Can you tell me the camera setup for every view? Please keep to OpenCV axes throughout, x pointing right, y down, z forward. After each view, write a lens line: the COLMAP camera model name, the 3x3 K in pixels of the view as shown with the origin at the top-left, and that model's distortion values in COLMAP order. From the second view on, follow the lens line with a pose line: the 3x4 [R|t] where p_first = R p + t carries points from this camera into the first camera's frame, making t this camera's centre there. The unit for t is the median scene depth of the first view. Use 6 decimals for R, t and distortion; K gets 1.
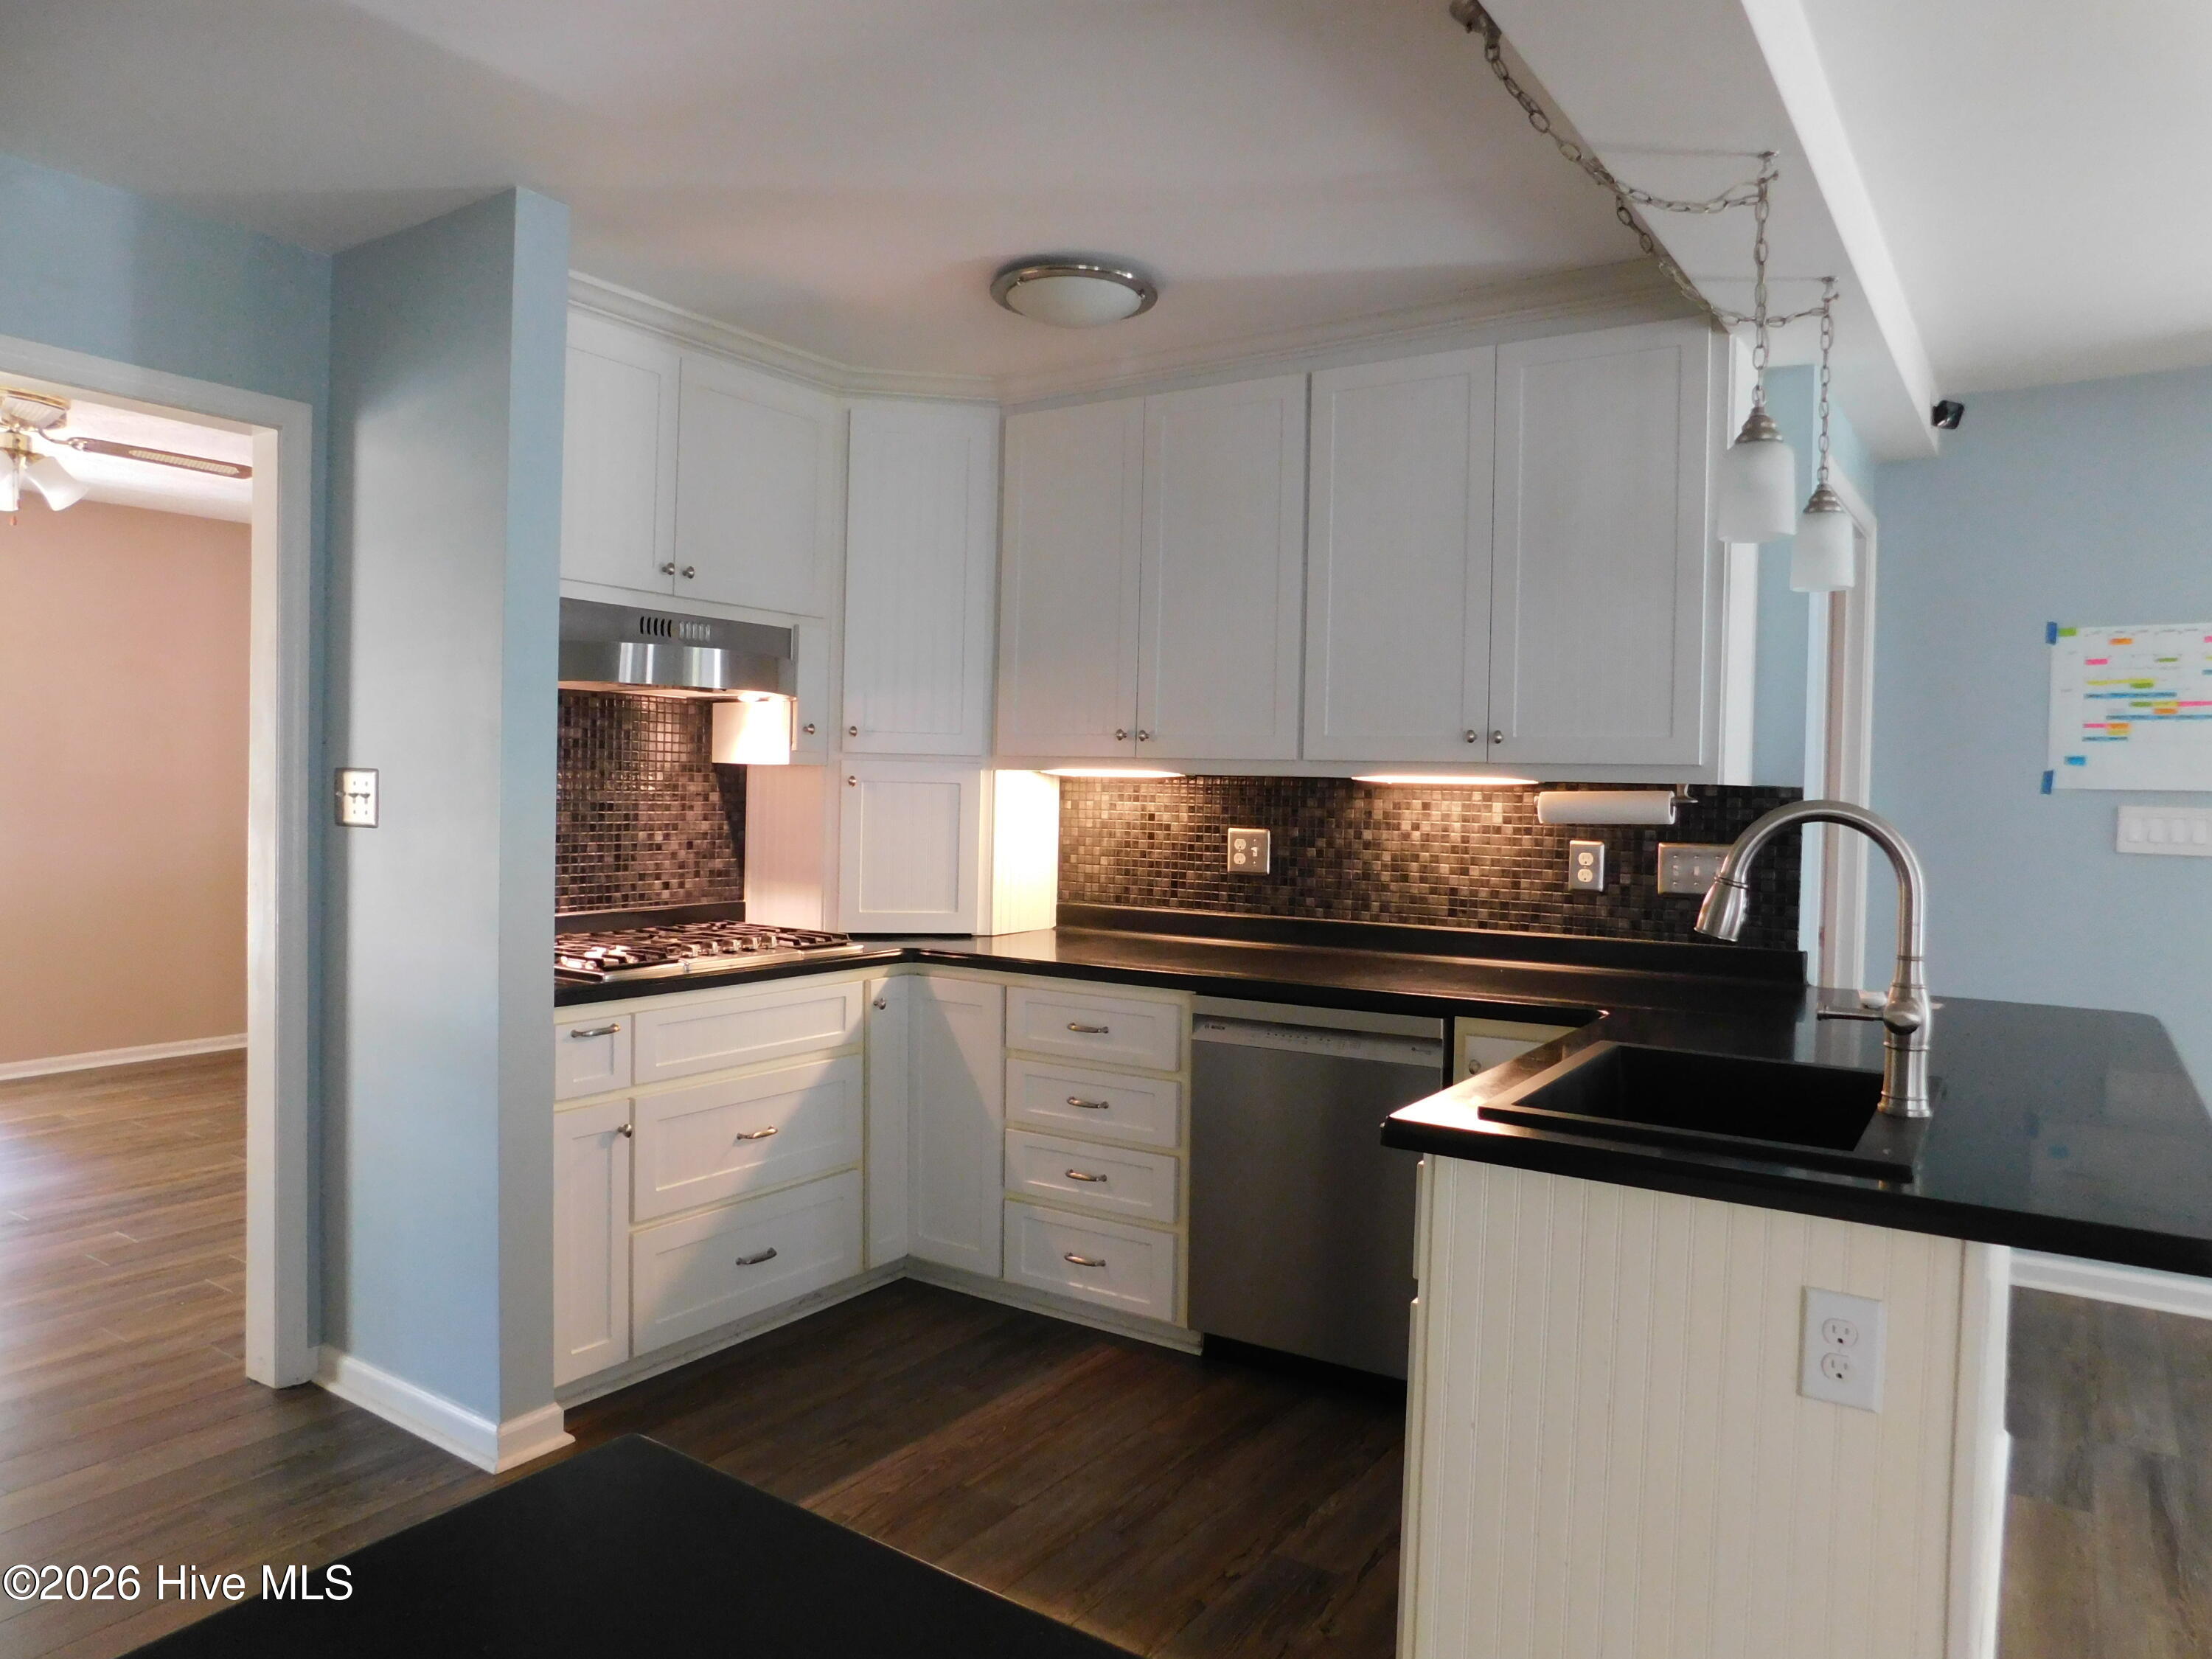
lens RADIAL K [[1439.9, 0, 1113.5], [0, 1439.9, 817.8], [0, 0, 1]] dist [-0.087445, 0.061446]
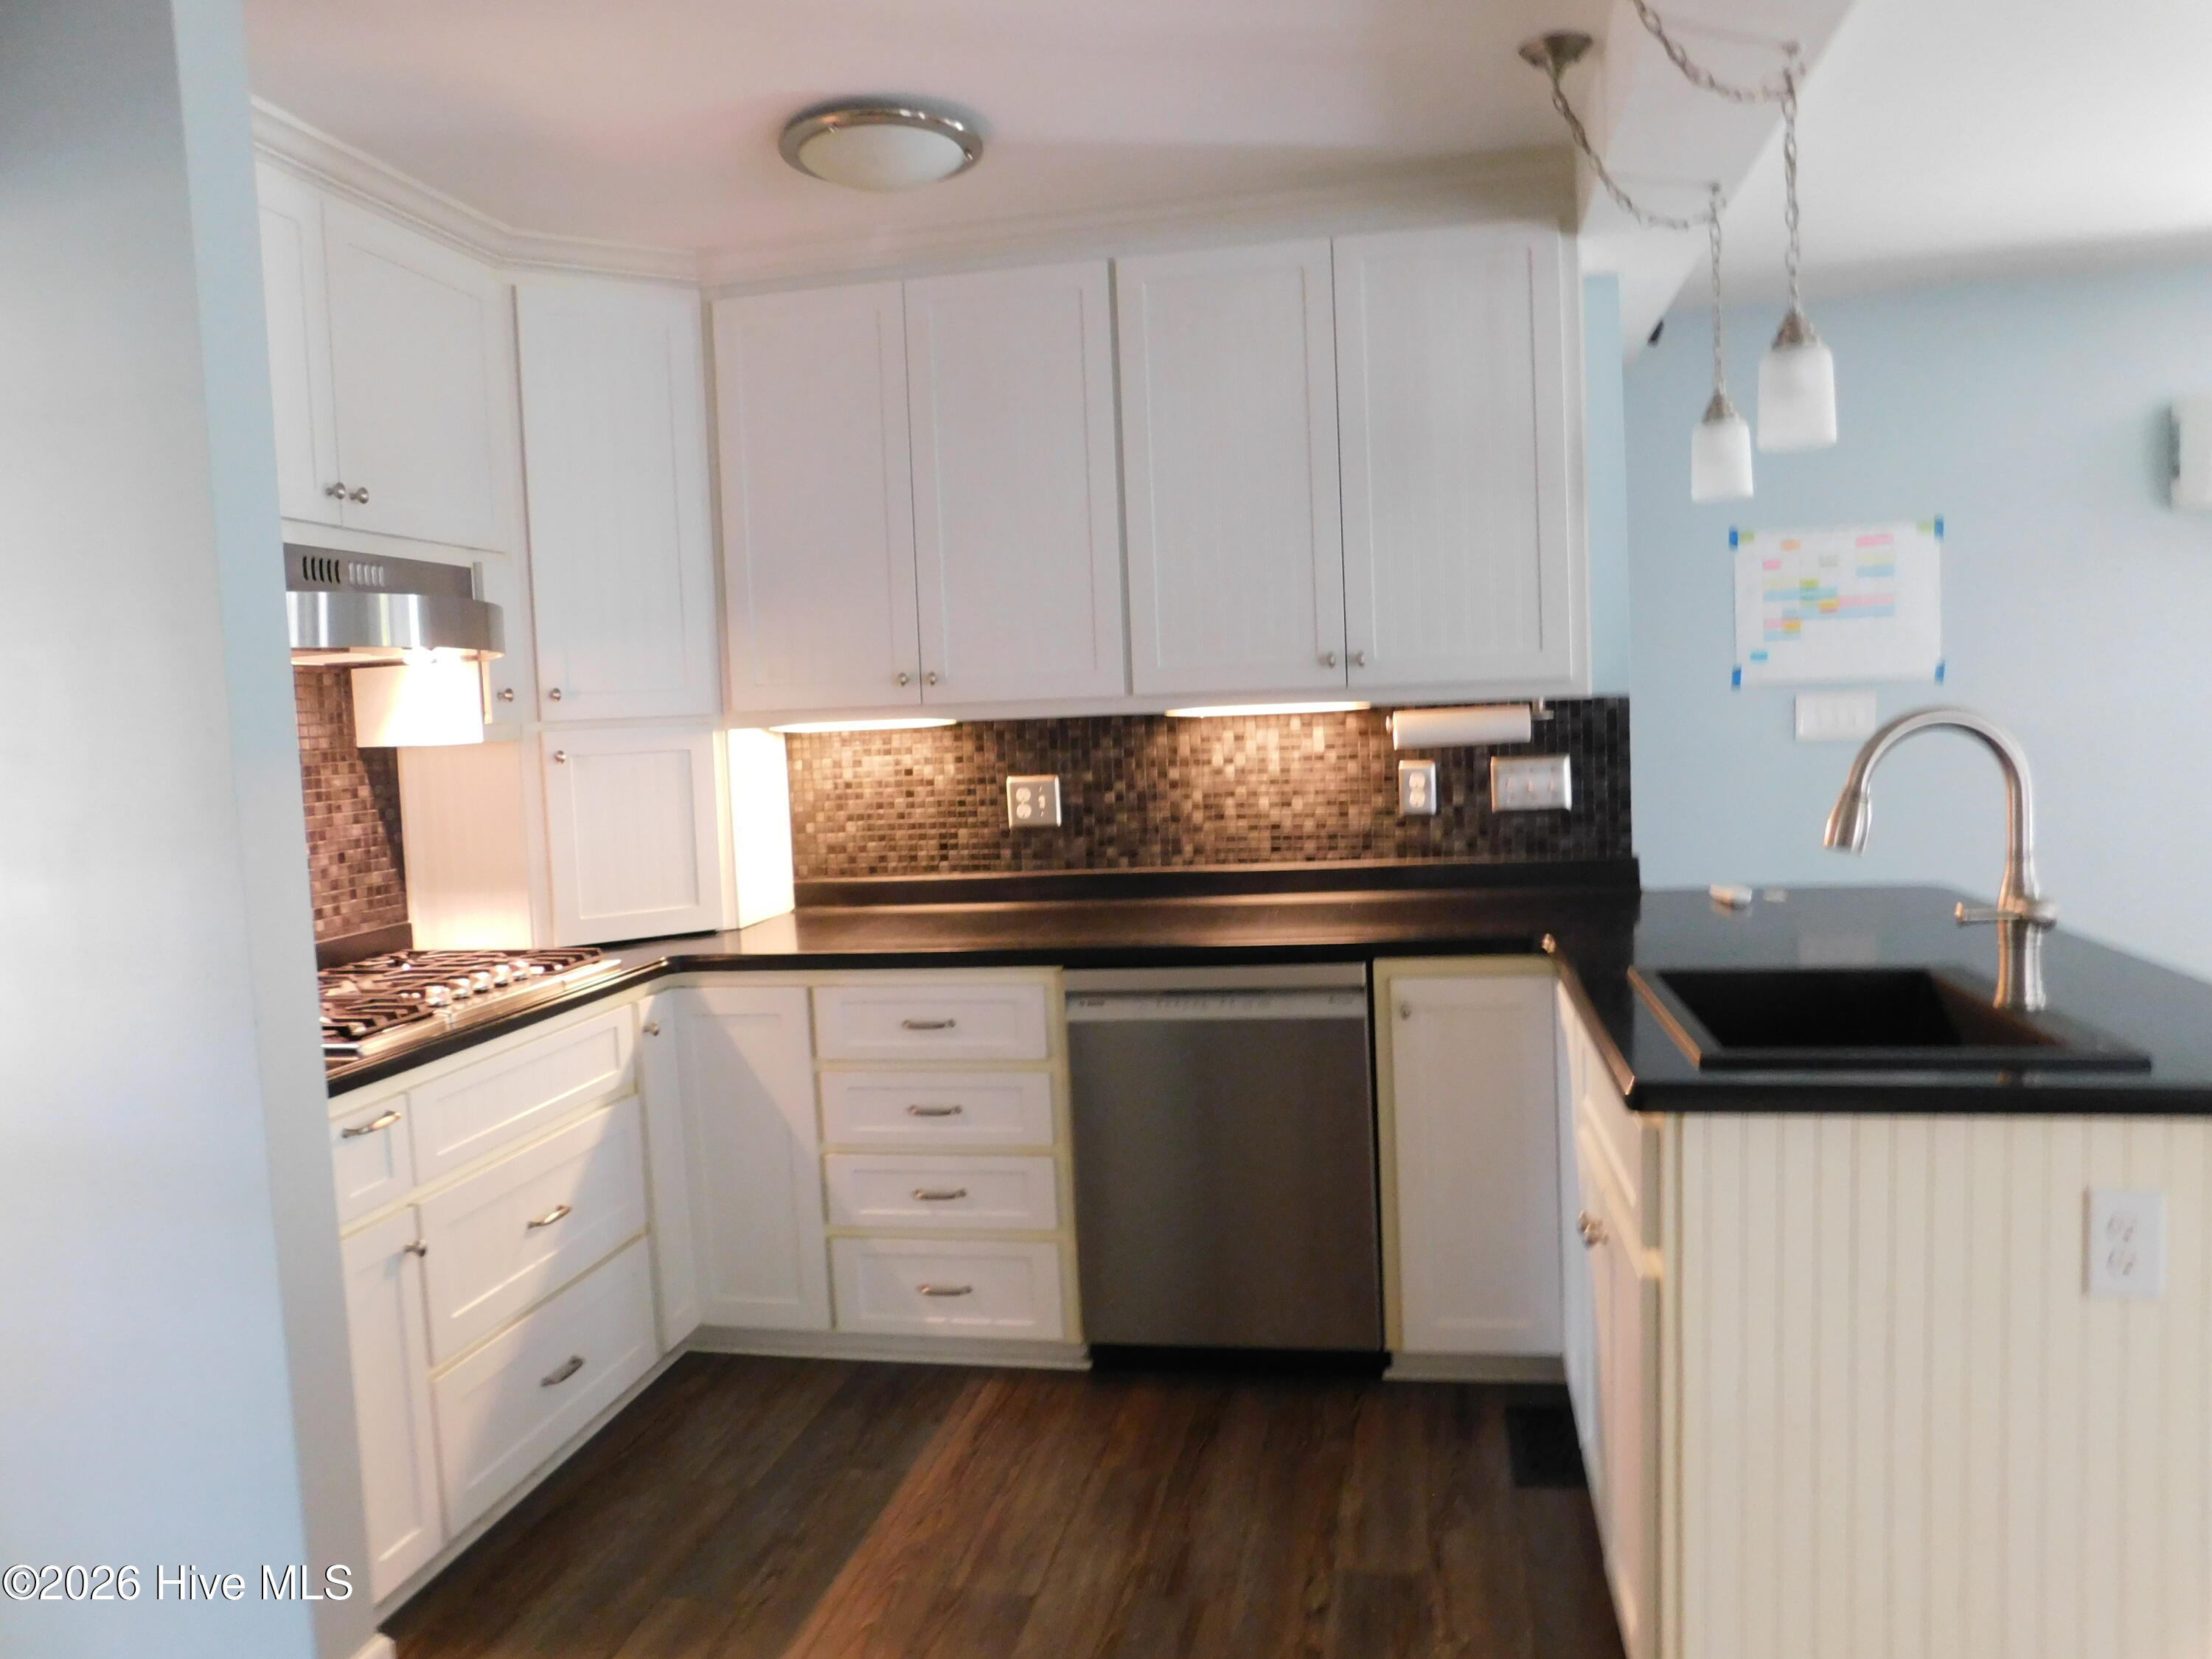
lens RADIAL K [[1494.3, 0, 1125.7], [0, 1494.3, 822.8], [0, 0, 1]] dist [-0.074736, 0.002014]
pose [[0.920841, -0.091076, 0.379152, -0.217607], [0.072408, 0.995368, 0.063241, -0.019415], [-0.383156, -0.030781, 0.923171, 0.128355]]
